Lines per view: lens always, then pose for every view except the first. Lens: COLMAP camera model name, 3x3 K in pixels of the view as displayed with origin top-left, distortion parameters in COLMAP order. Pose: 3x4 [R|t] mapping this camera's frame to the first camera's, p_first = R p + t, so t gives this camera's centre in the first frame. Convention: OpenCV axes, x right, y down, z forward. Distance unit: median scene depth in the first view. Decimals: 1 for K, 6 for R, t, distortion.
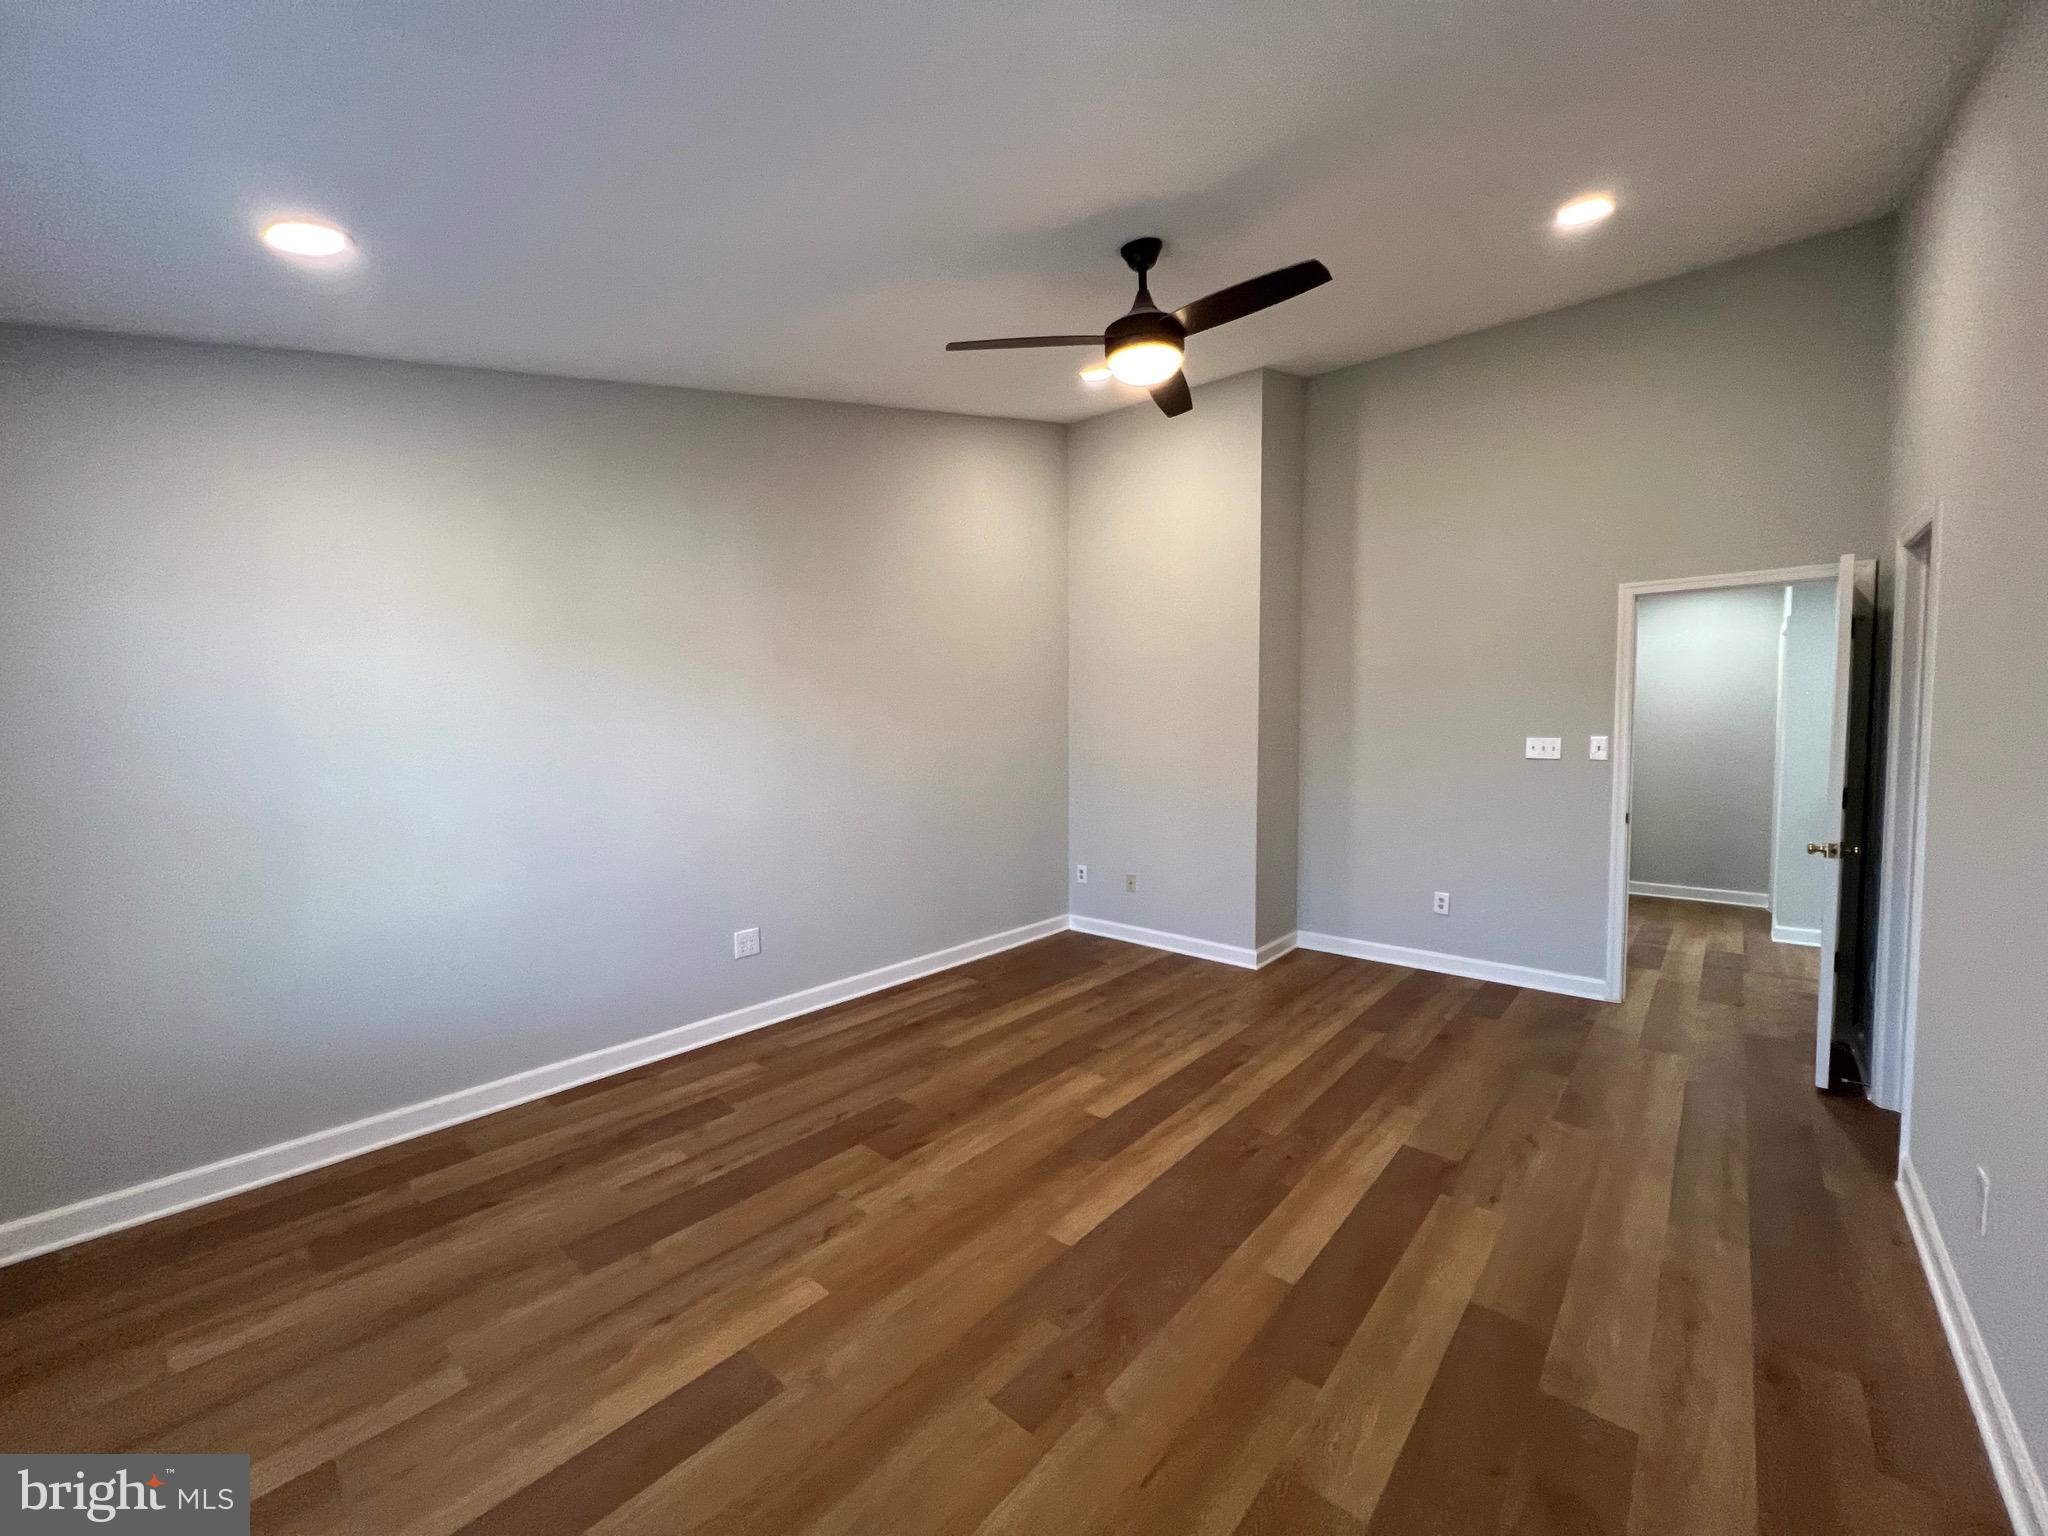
lens RADIAL K [[820.3, 0, 1024.9], [0, 820.3, 763.7], [0, 0, 1]] dist [-0.000705, -0.000034]
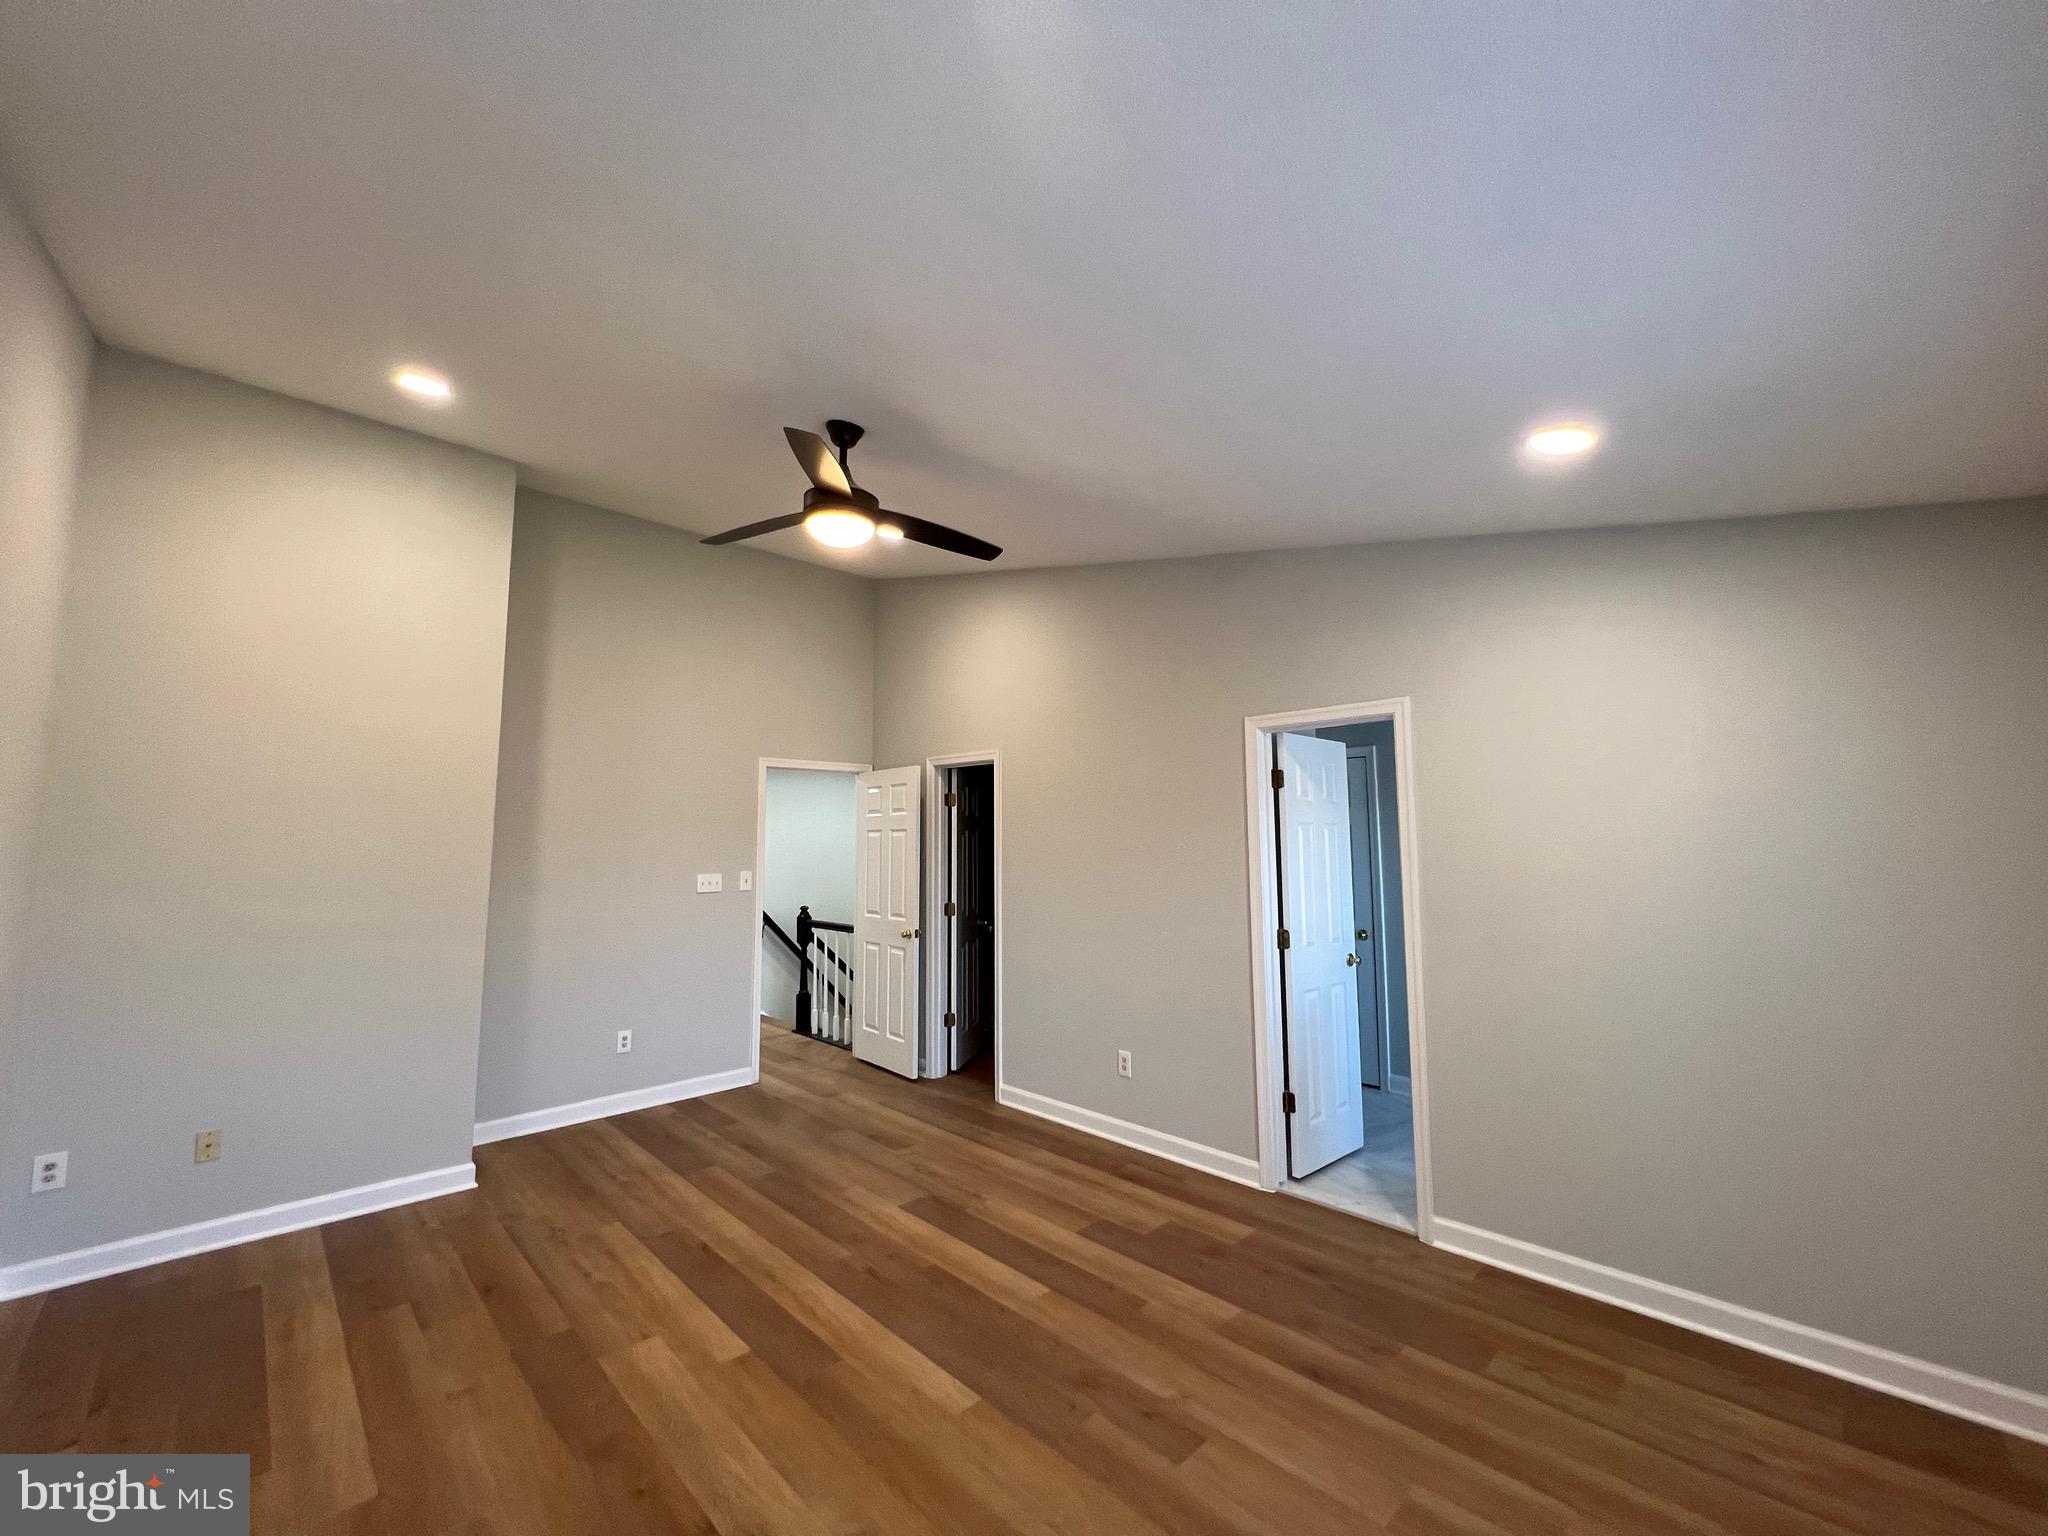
lens RADIAL K [[820.3, 0, 1024.9], [0, 820.3, 763.7], [0, 0, 1]] dist [-0.000705, -0.000034]
pose [[0.090644, 0.101709, 0.990676, -0.634047], [0.061139, 0.992326, -0.107473, -0.042406], [-0.994005, 0.070310, 0.083730, 0.510832]]
